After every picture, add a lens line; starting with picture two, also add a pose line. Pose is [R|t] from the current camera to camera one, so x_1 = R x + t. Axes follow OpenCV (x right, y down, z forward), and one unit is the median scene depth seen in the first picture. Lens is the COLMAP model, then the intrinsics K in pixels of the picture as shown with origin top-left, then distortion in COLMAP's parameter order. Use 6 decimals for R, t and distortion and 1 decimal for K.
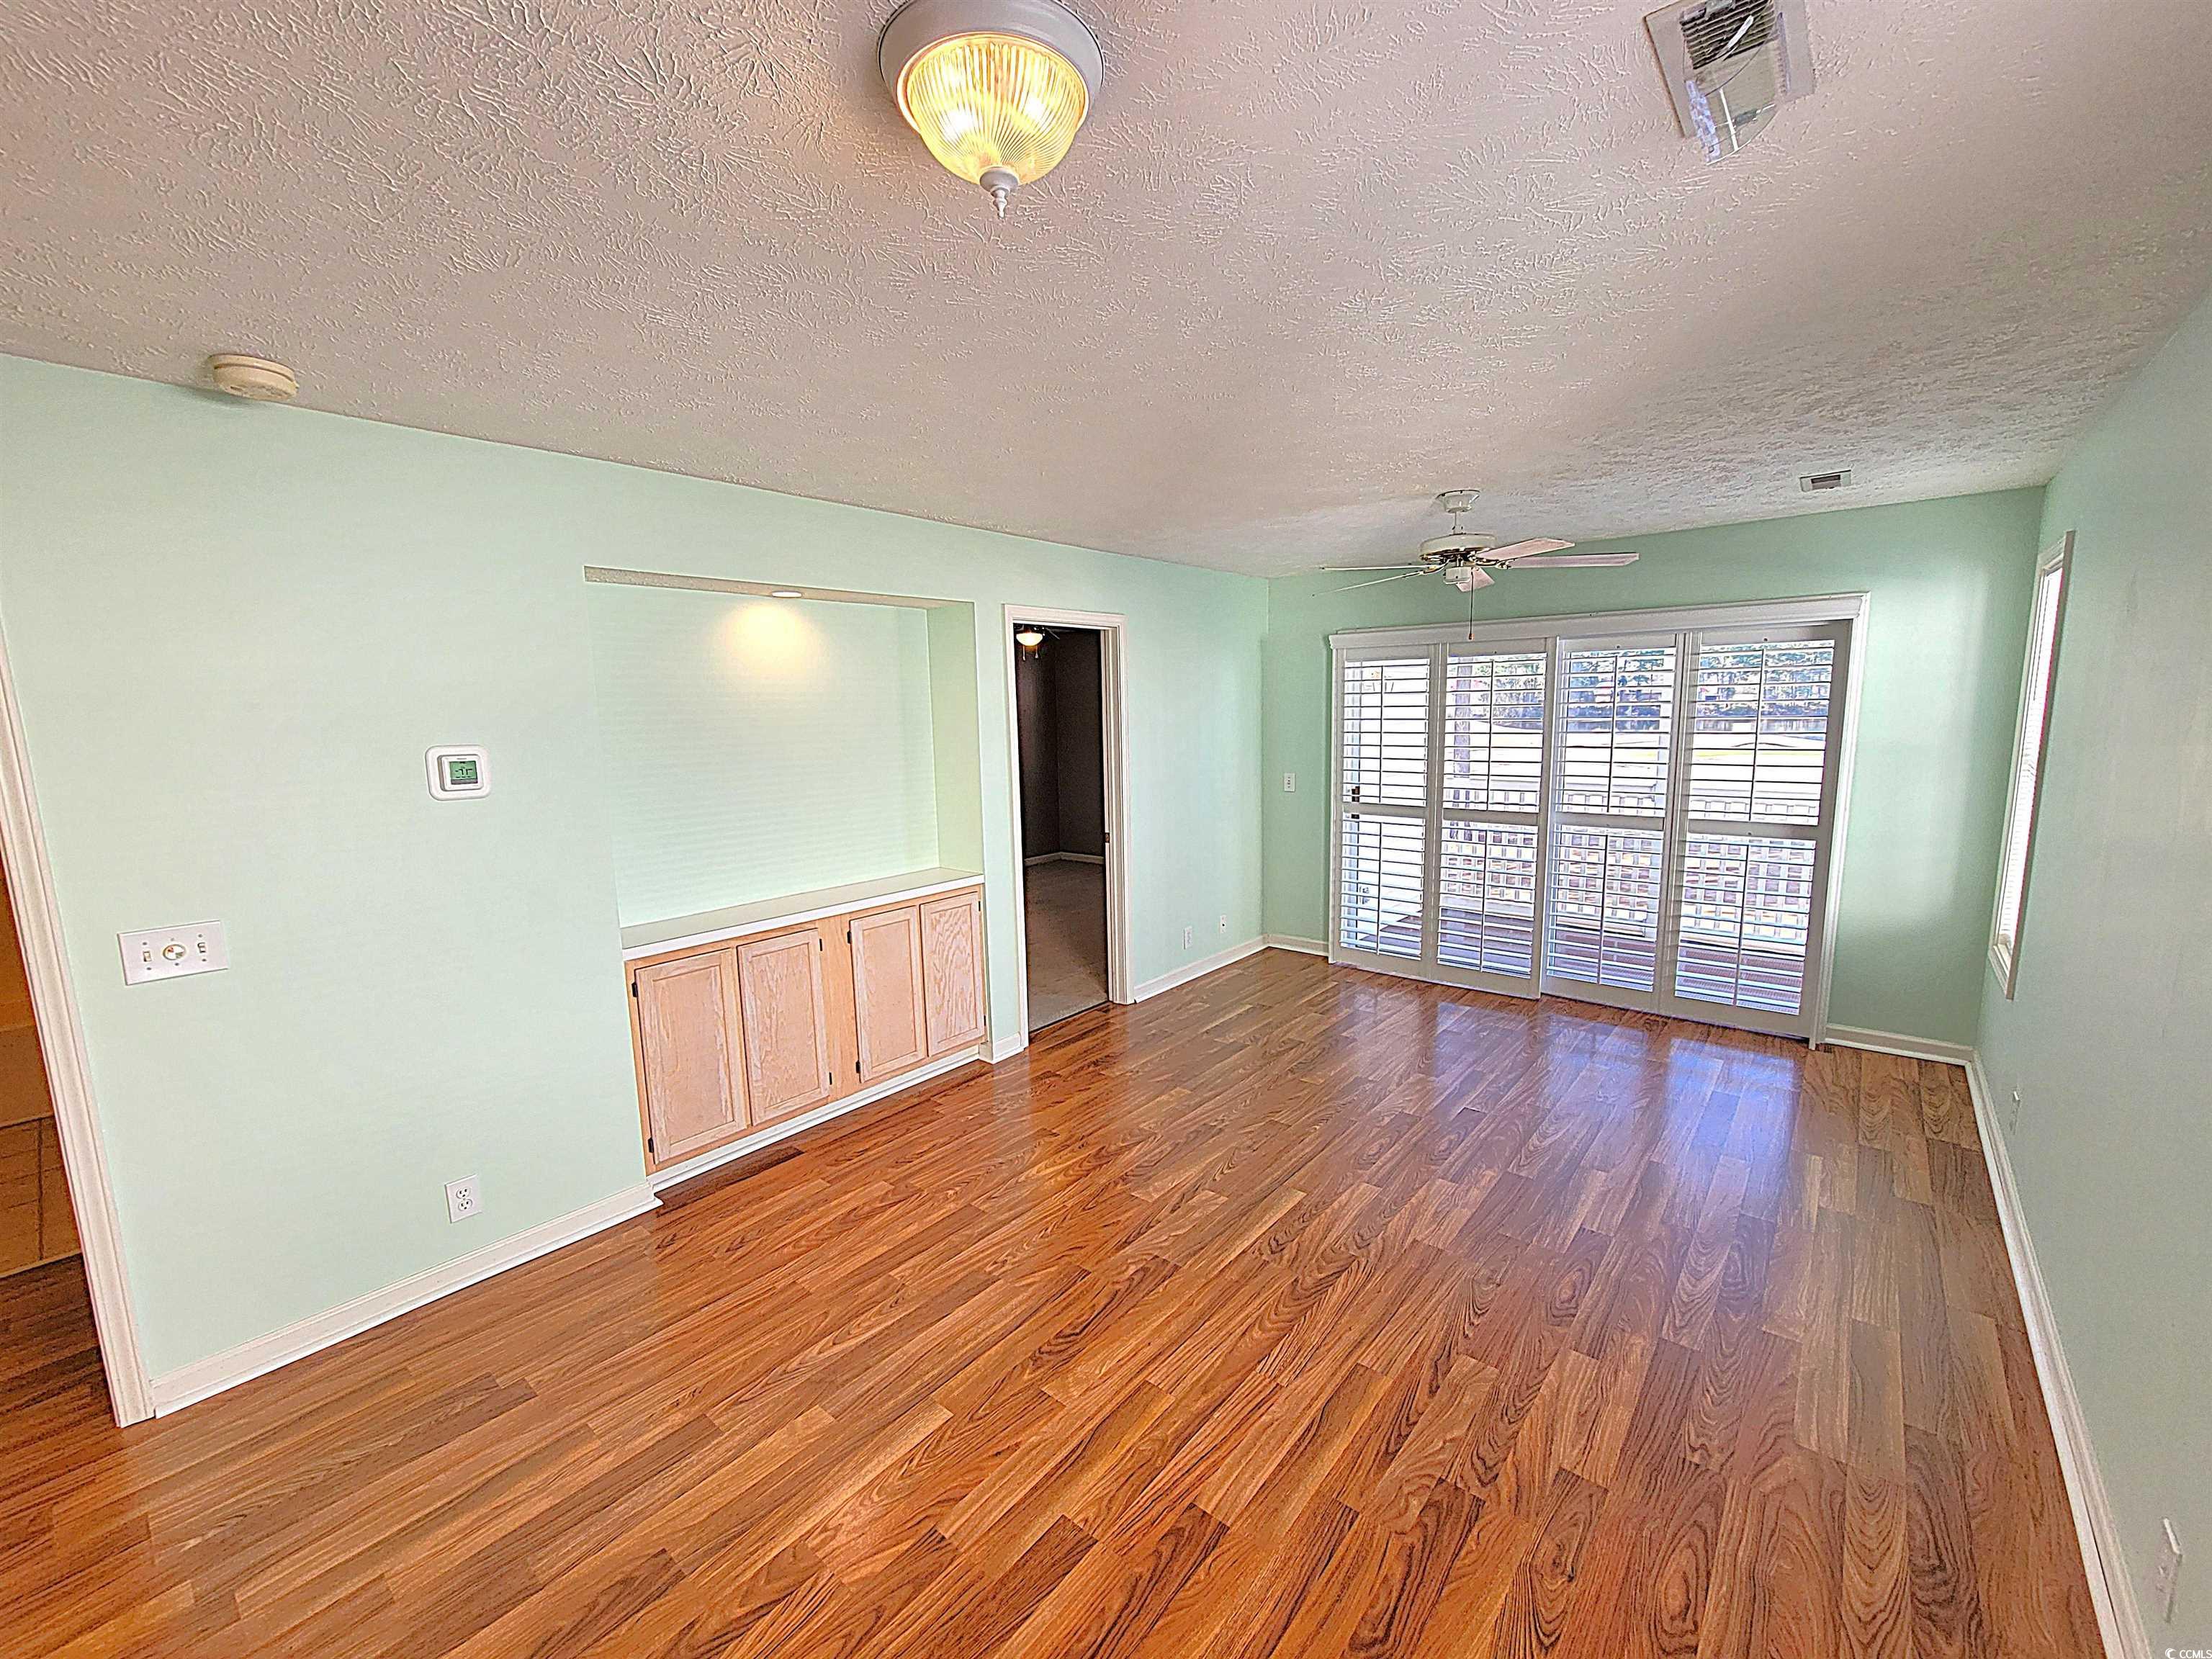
lens RADIAL K [[897.4, 0, 1100.4], [0, 897.4, 853.3], [0, 0, 1]] dist [0.000952, 0.001031]
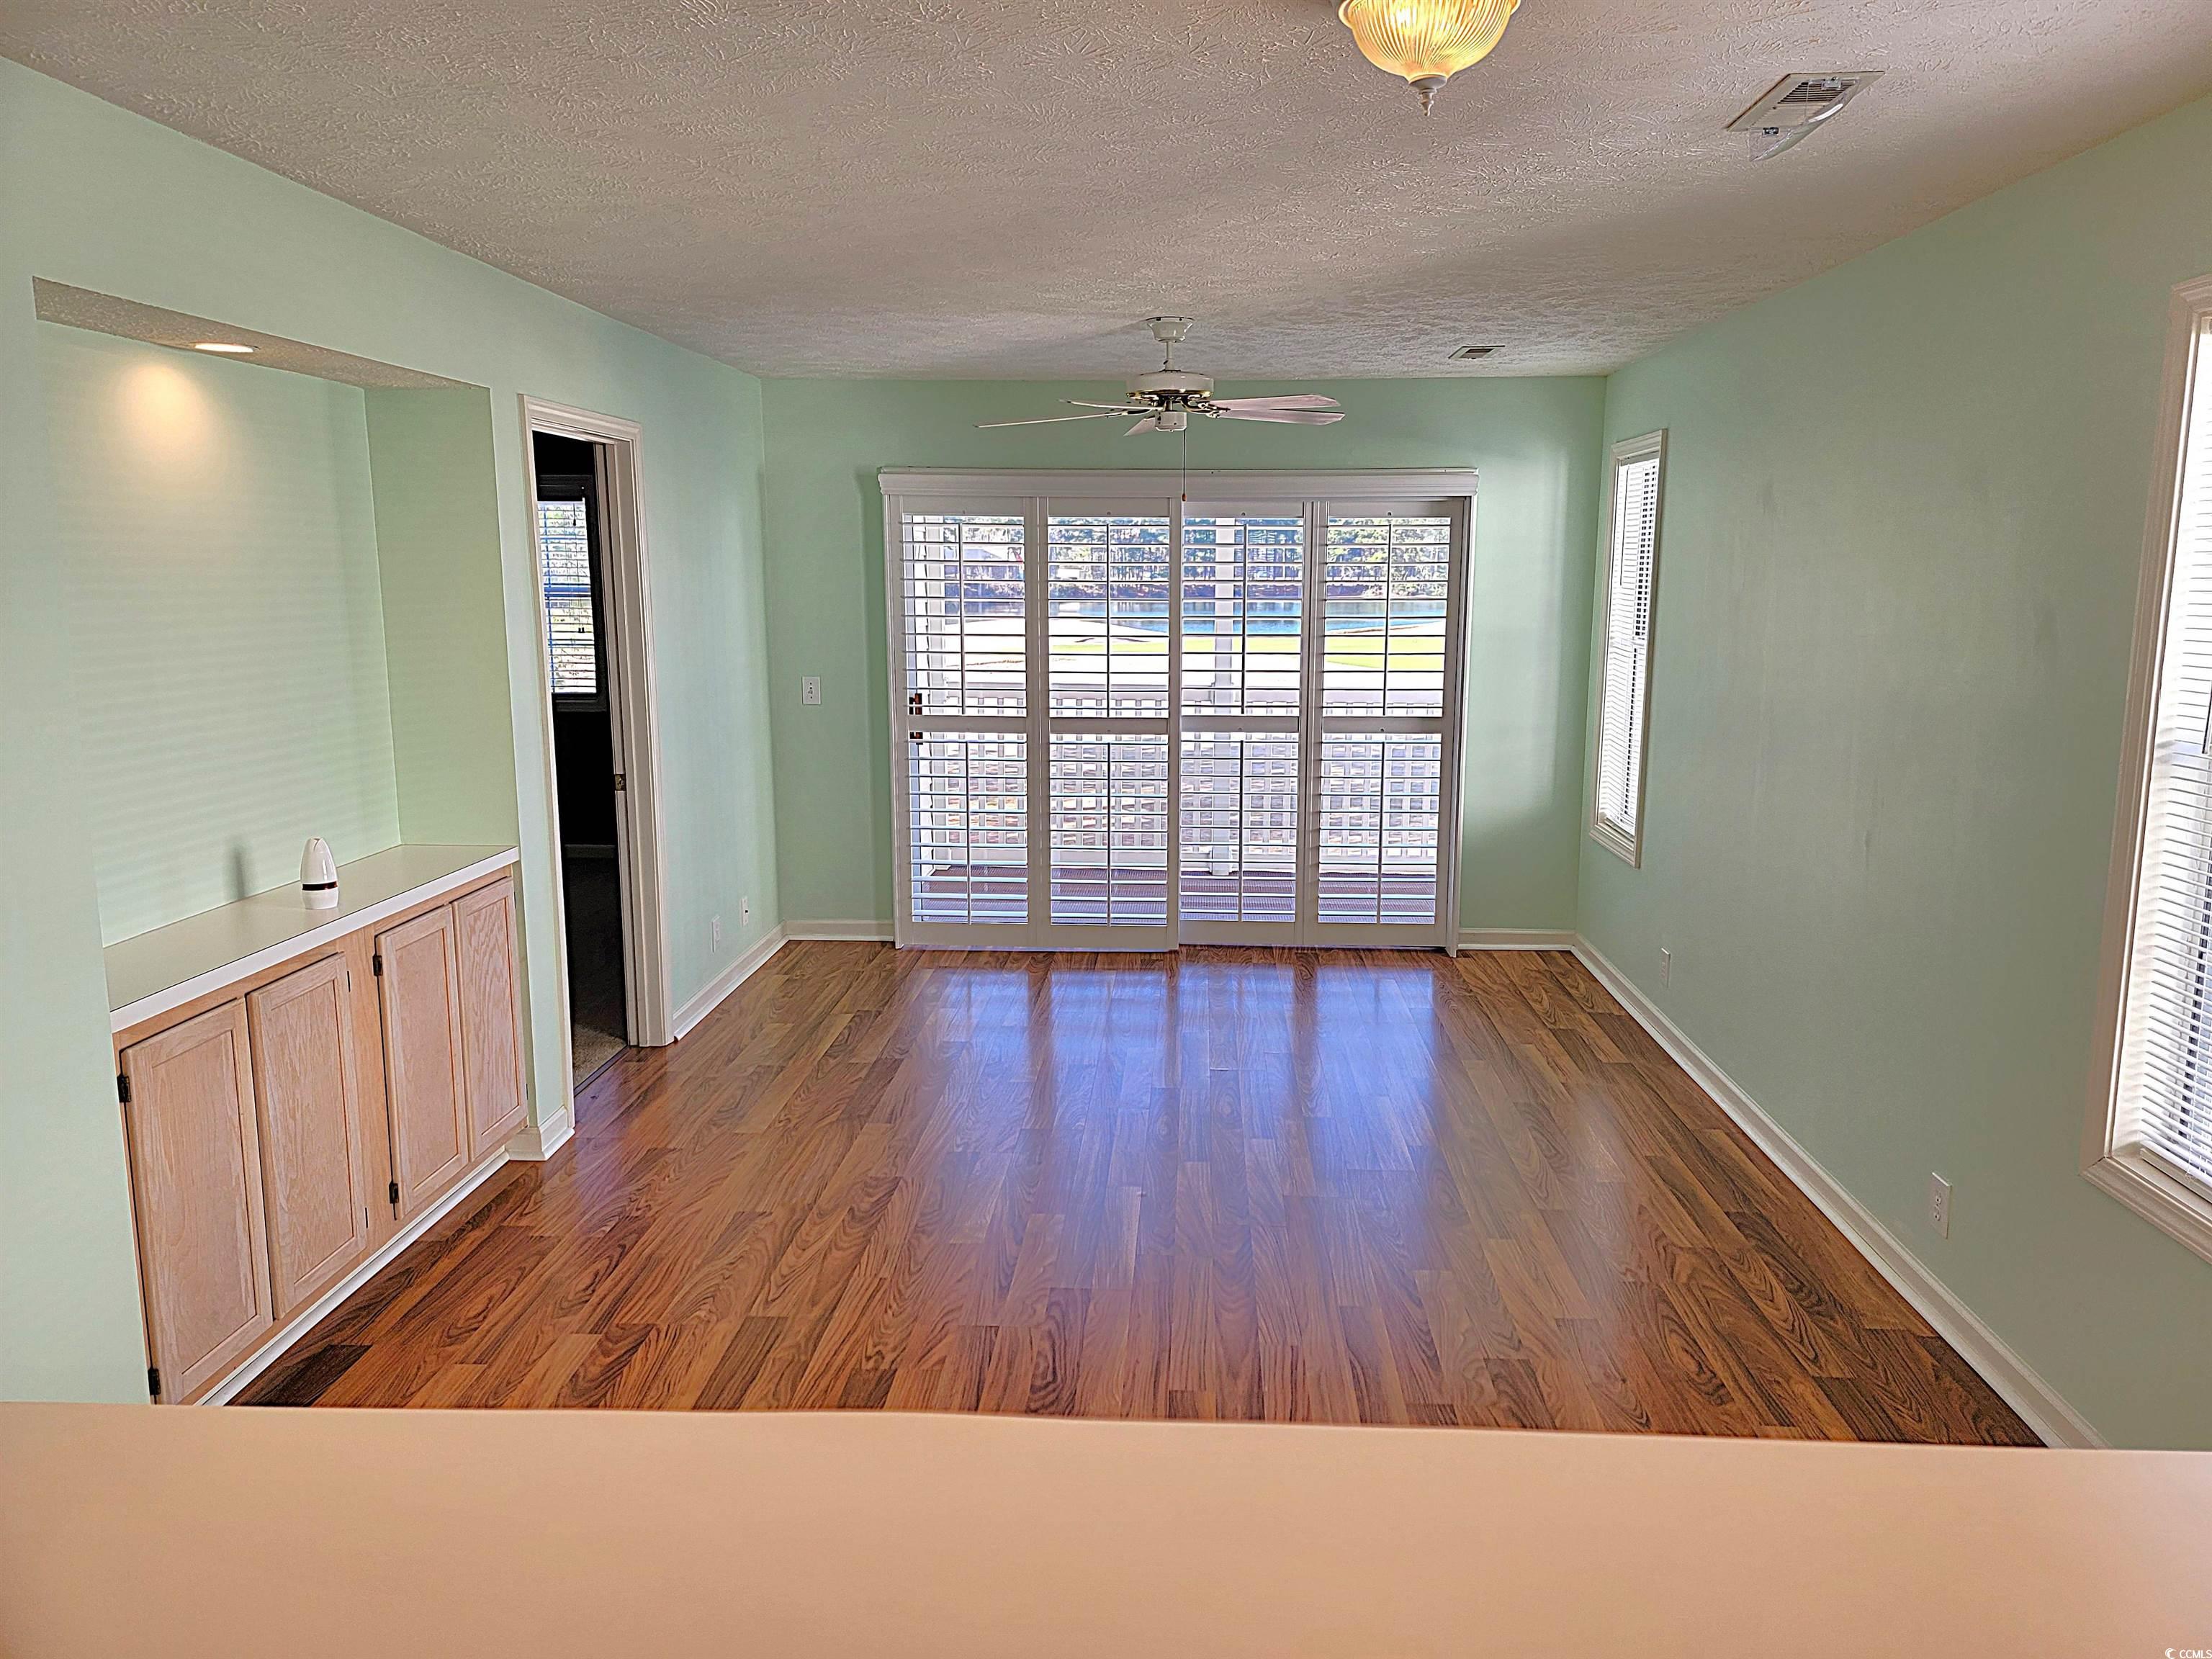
lens RADIAL K [[1526.0, 0, 1106.9], [0, 1526.0, 841.2], [0, 0, 1]] dist [0.111130, -0.111985]
pose [[0.798098, -0.083396, 0.596728, -0.435043], [0.077060, 0.996370, 0.036184, 0.012946], [-0.597579, 0.017105, 0.801628, -0.065562]]
